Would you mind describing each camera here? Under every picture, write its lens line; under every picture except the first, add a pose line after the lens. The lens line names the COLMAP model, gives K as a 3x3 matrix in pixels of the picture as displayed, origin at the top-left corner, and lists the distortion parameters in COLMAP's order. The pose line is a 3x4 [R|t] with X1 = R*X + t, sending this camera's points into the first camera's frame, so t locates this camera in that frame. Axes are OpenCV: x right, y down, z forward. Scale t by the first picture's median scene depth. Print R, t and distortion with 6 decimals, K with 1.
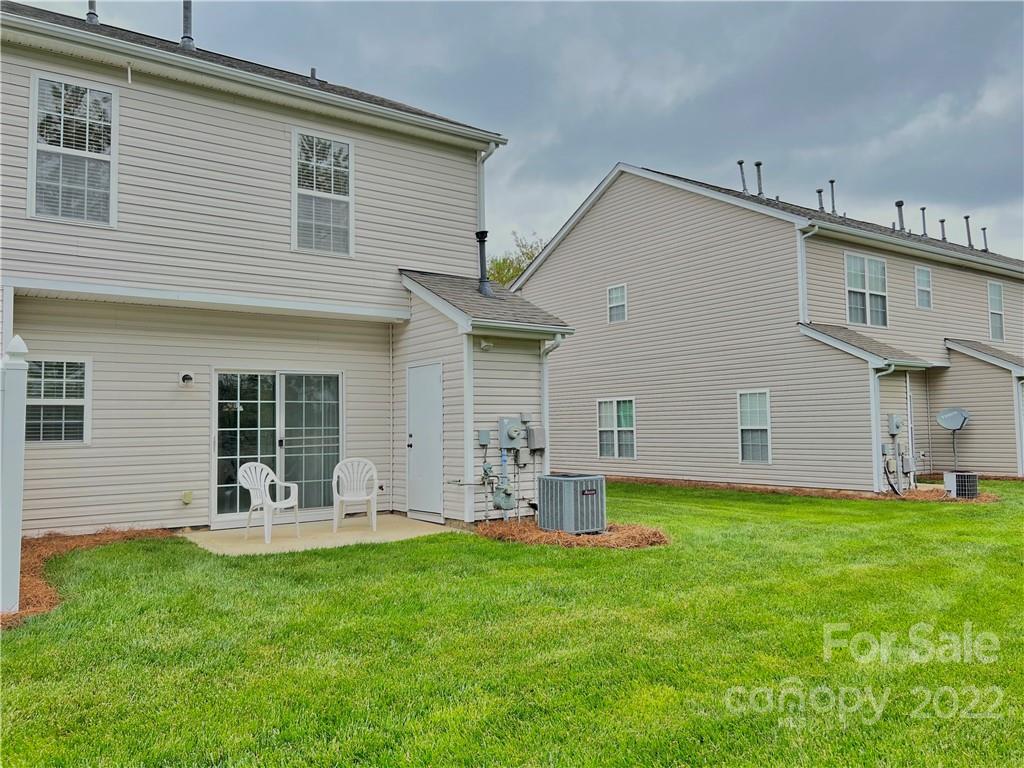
lens RADIAL K [[773.0, 0, 511.6], [0, 773.0, 380.0], [0, 0, 1]] dist [0.061989, -0.068833]
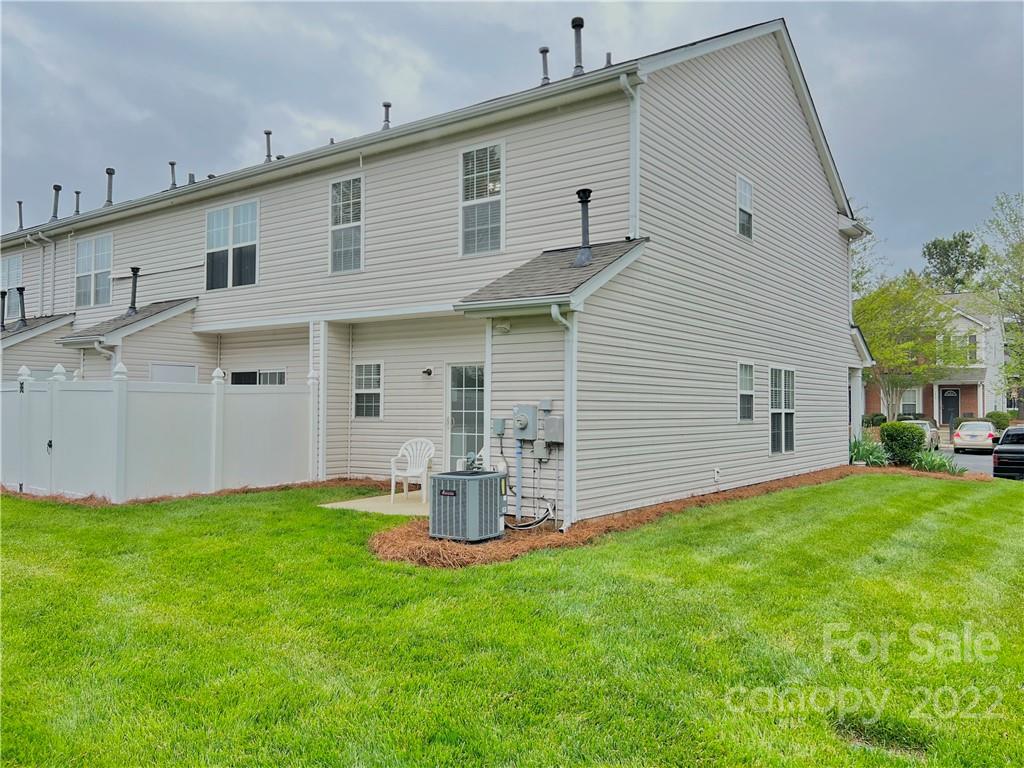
lens RADIAL K [[773.0, 0, 513.1], [0, 773.0, 388.5], [0, 0, 1]] dist [0.061989, -0.068833]
pose [[0.323672, -0.007349, -0.946141, 0.879338], [0.047989, 0.998810, 0.008659, 0.022193], [0.944951, -0.048208, 0.323640, 0.737051]]
